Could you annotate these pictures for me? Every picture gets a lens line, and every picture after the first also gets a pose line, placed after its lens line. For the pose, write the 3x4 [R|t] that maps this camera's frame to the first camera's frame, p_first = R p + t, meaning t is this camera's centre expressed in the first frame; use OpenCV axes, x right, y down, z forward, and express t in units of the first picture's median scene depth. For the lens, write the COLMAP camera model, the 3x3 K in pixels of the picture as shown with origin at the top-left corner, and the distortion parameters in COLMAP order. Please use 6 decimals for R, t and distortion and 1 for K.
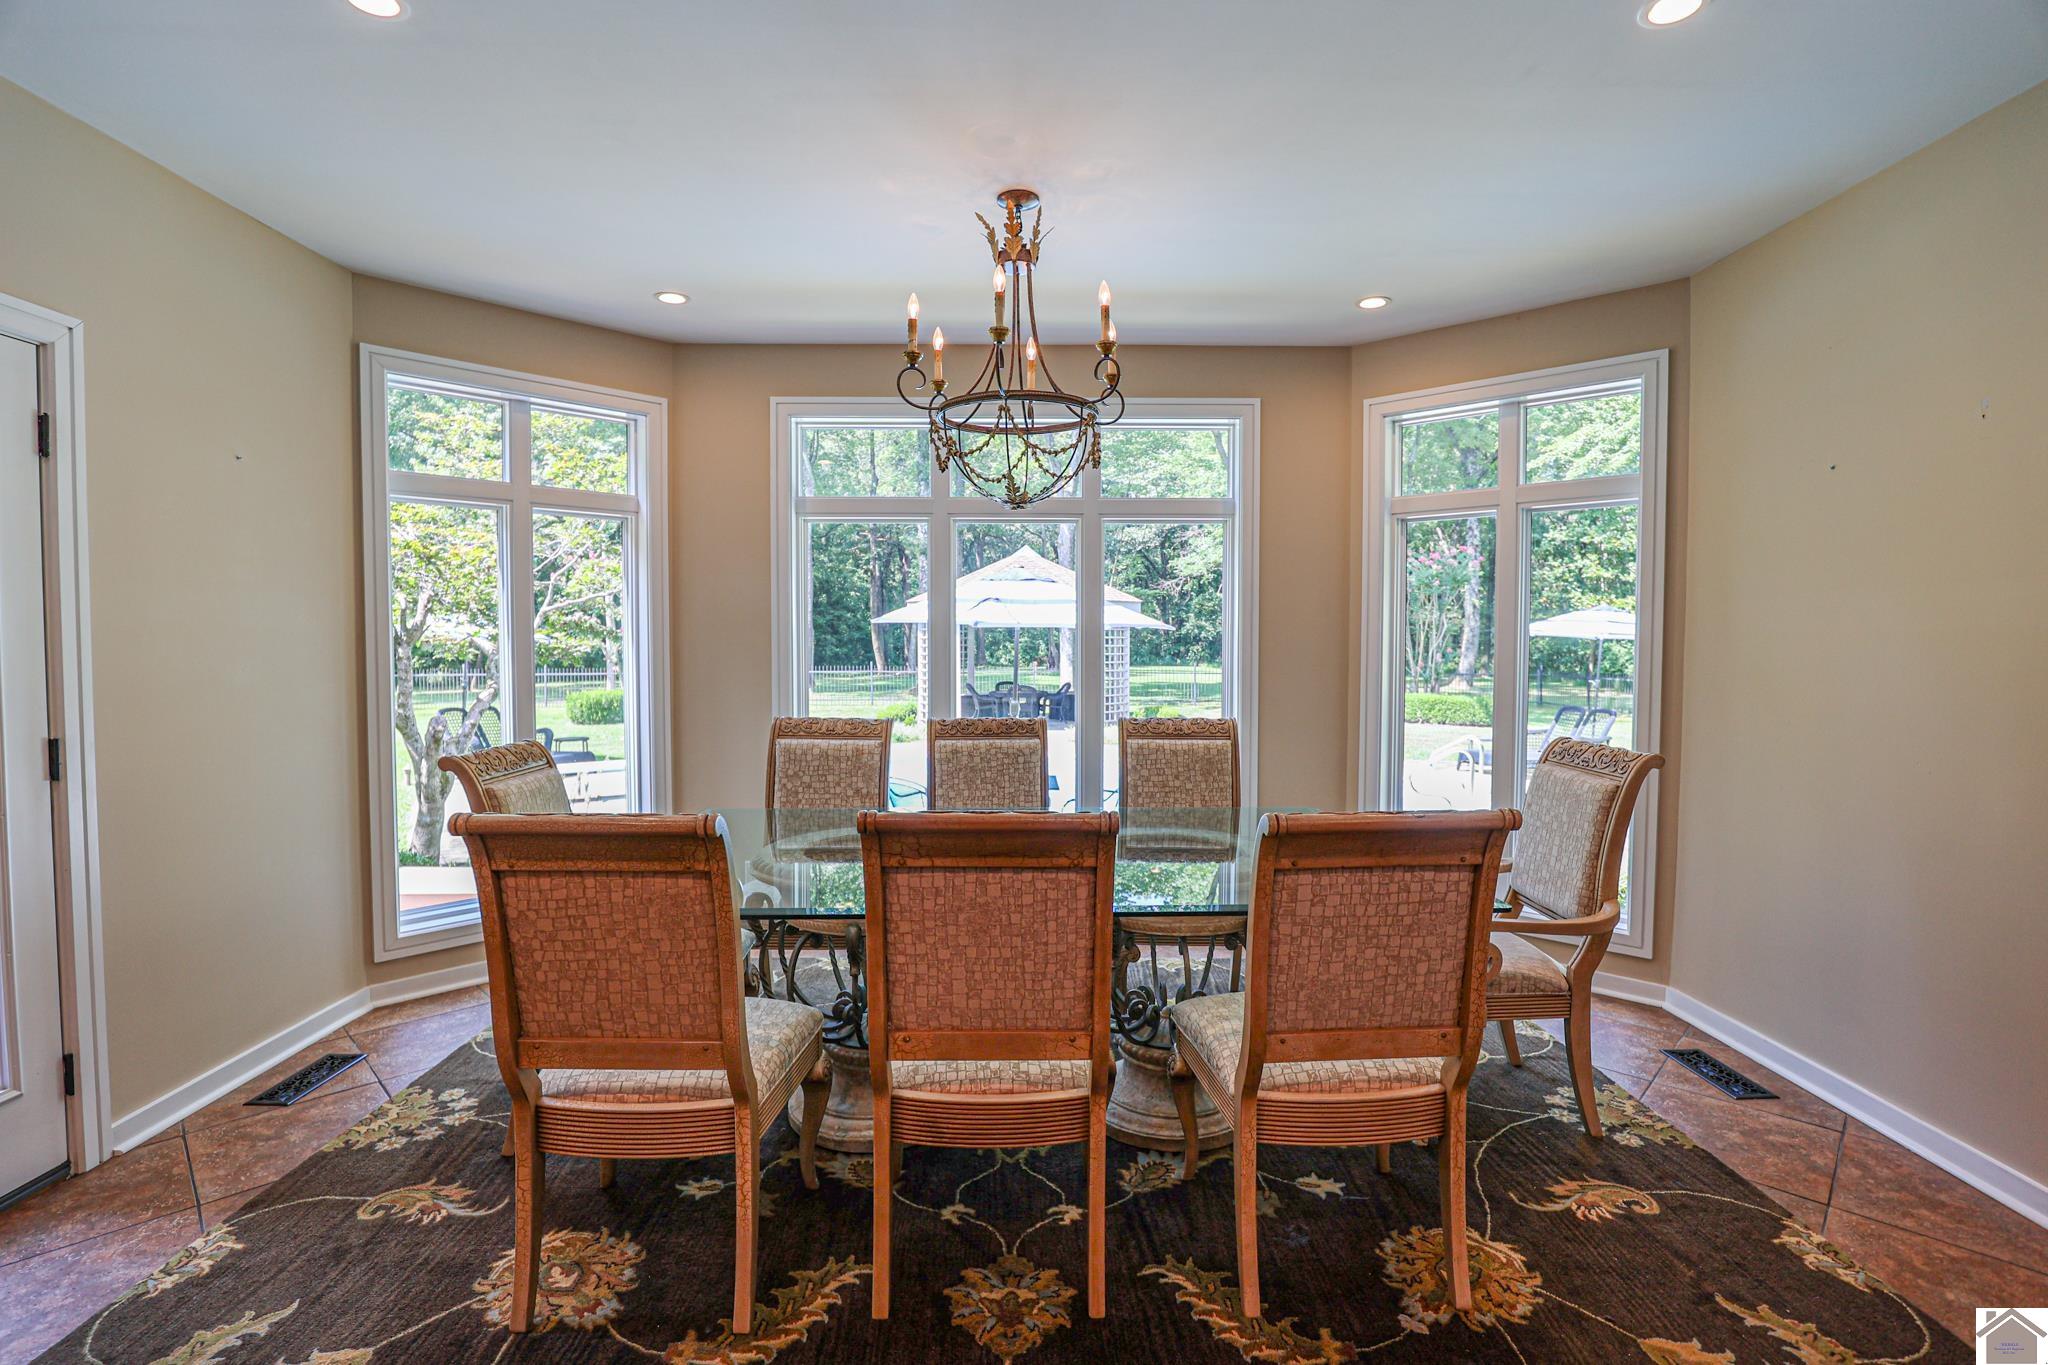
lens RADIAL K [[939.2, 0, 989.1], [0, 939.2, 681.2], [0, 0, 1]] dist [-0.034225, 0.006511]
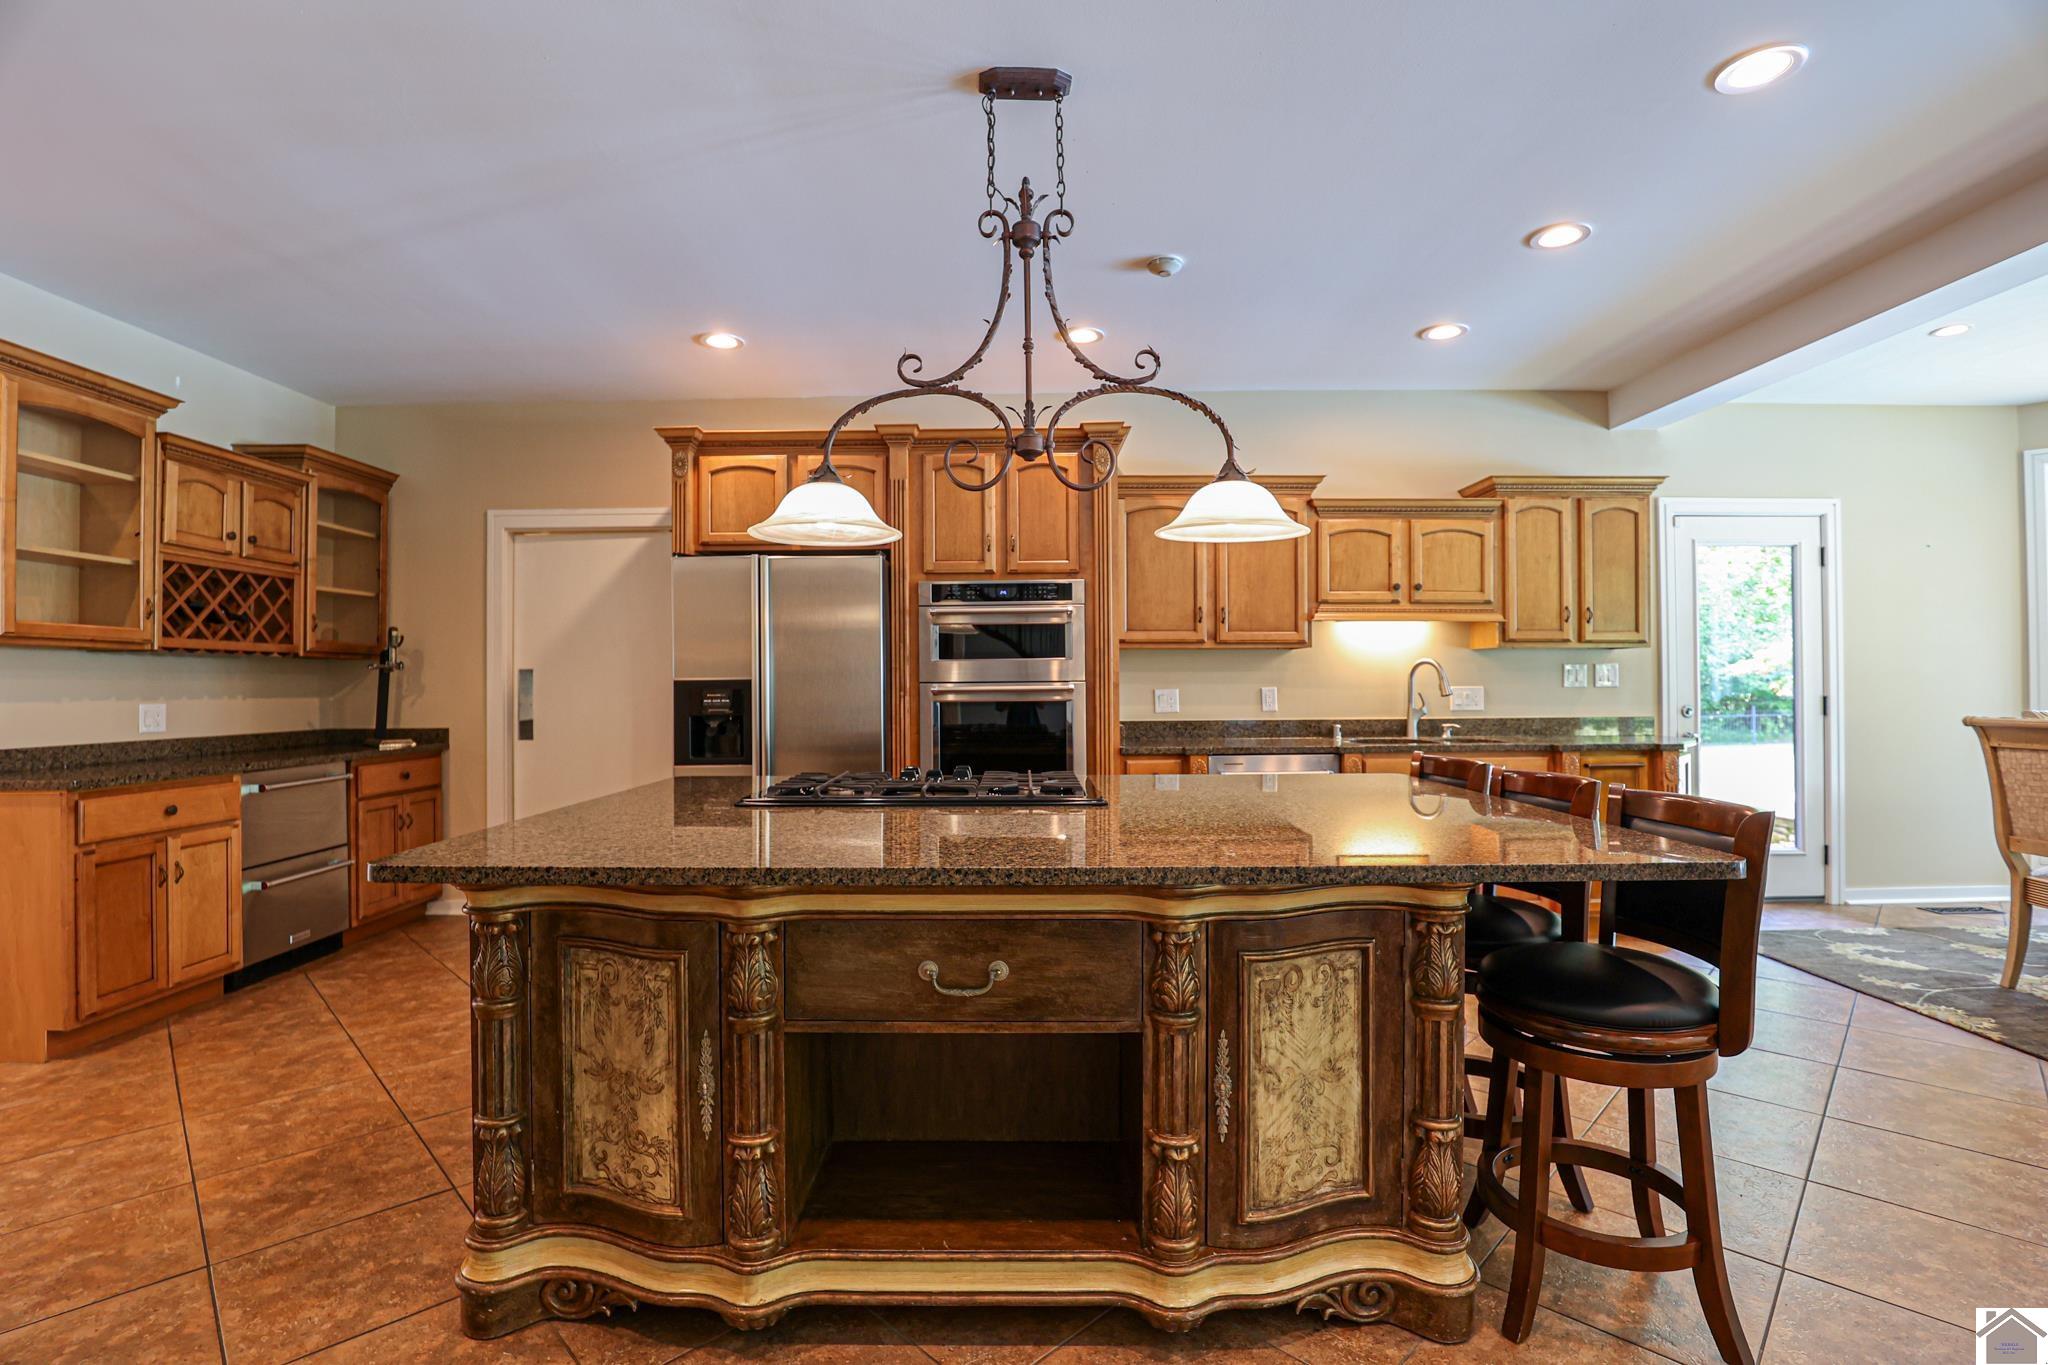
lens RADIAL K [[939.2, 0, 1015.4], [0, 939.2, 675.7], [0, 0, 1]] dist [-0.034225, 0.006511]
pose [[-0.005550, -0.008854, -0.999945, 0.817853], [-0.033388, 0.999405, -0.008664, 0.070938], [0.999427, 0.033338, -0.005843, -0.638978]]
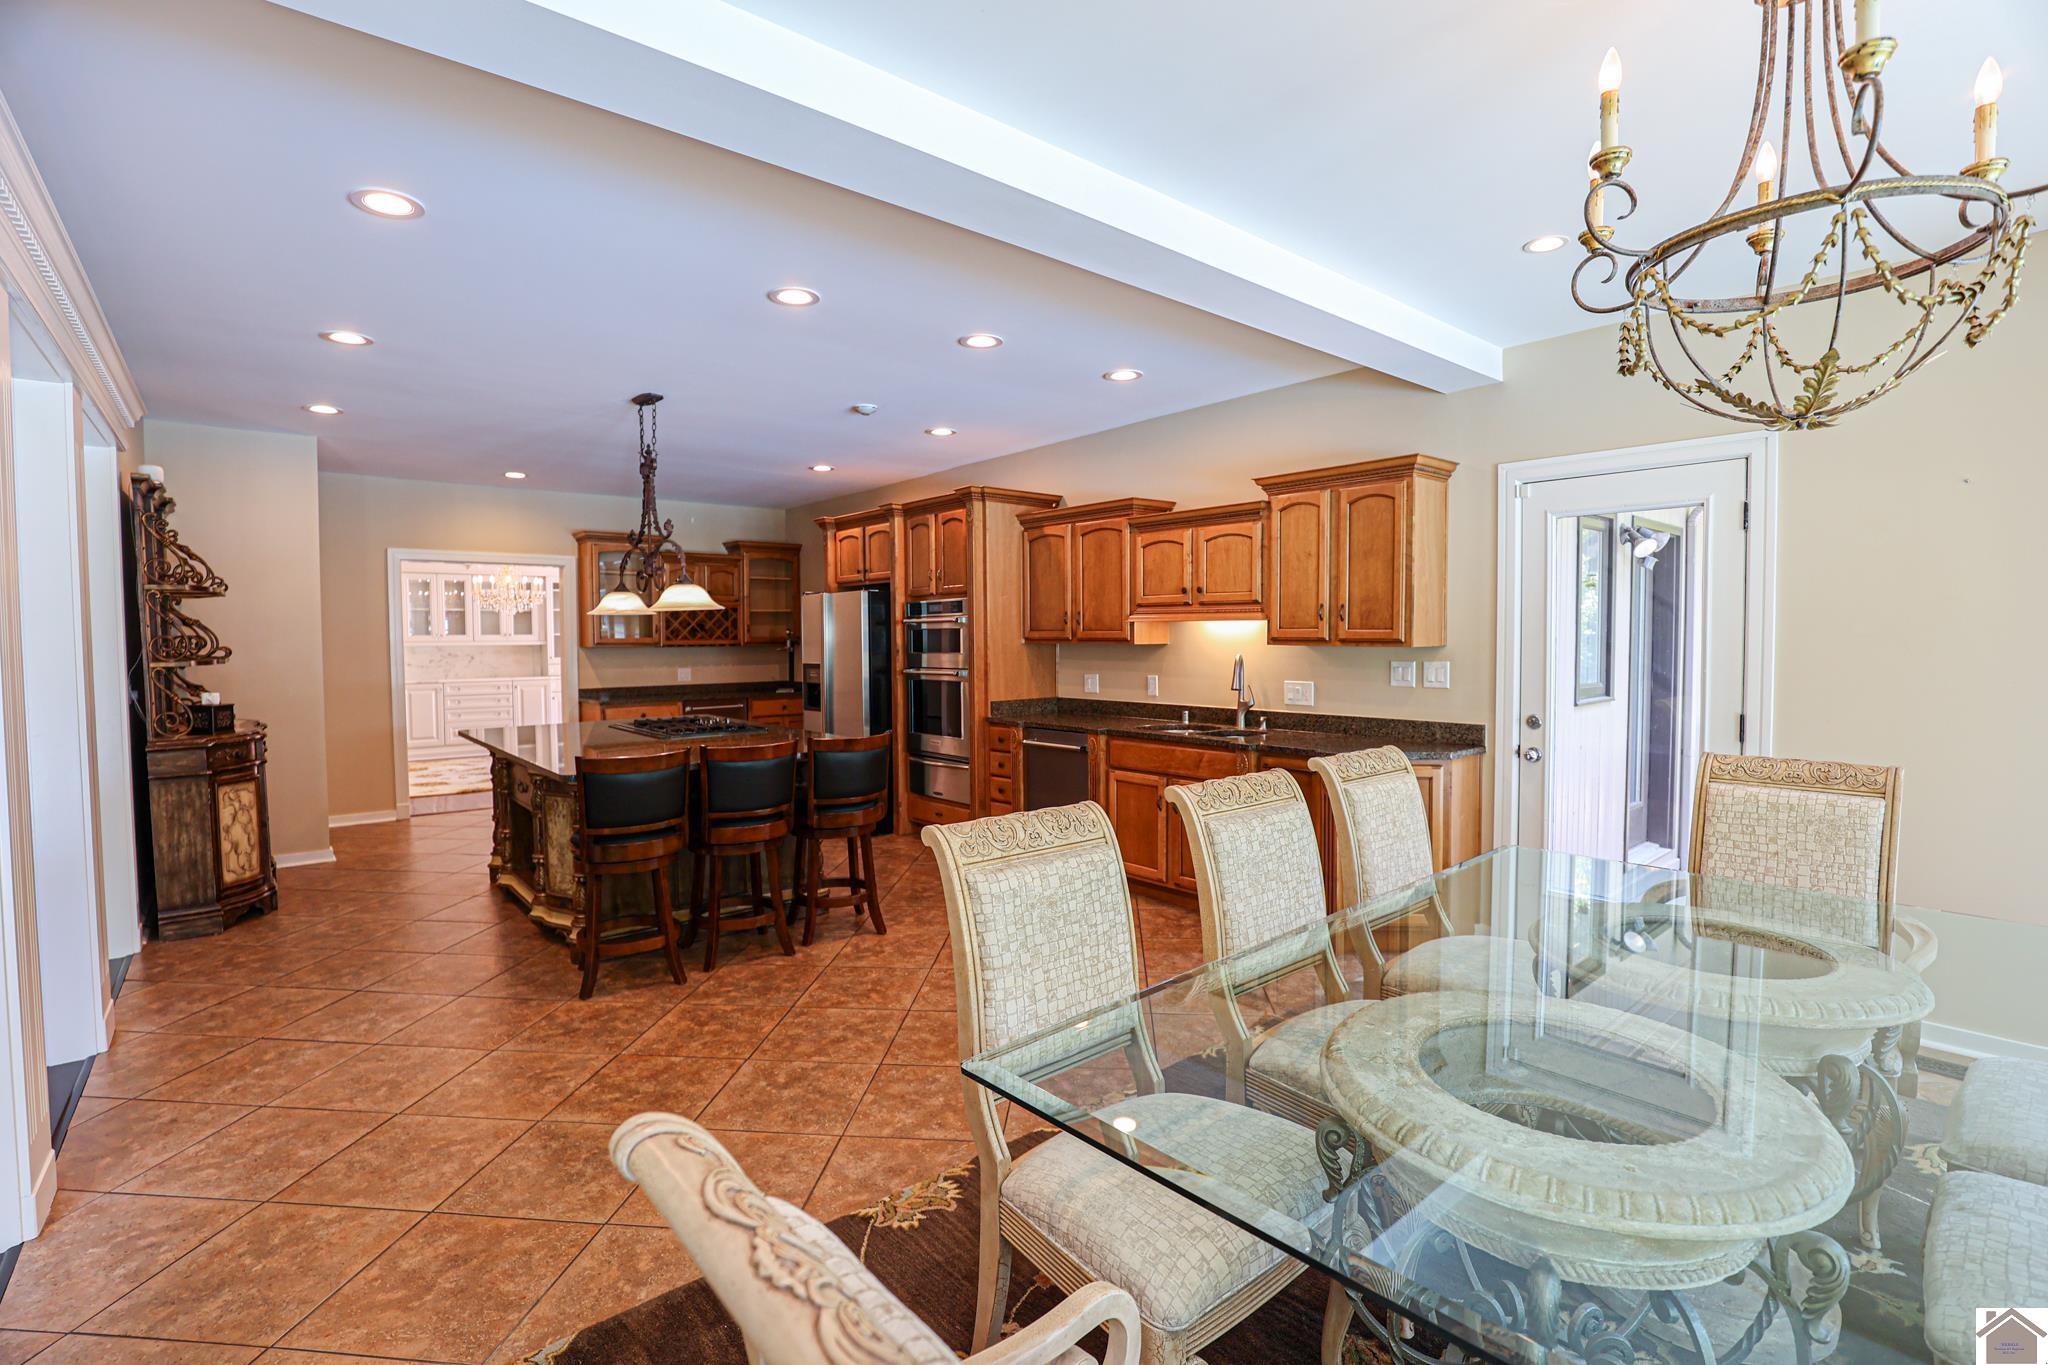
lens RADIAL K [[939.2, 0, 1019.4], [0, 939.2, 673.8], [0, 0, 1]] dist [-0.034225, 0.006511]
pose [[-0.765976, 0.033257, -0.642009, 0.634975], [-0.016846, 0.997280, 0.071759, -0.062218], [0.642649, 0.065781, -0.763332, 0.947047]]
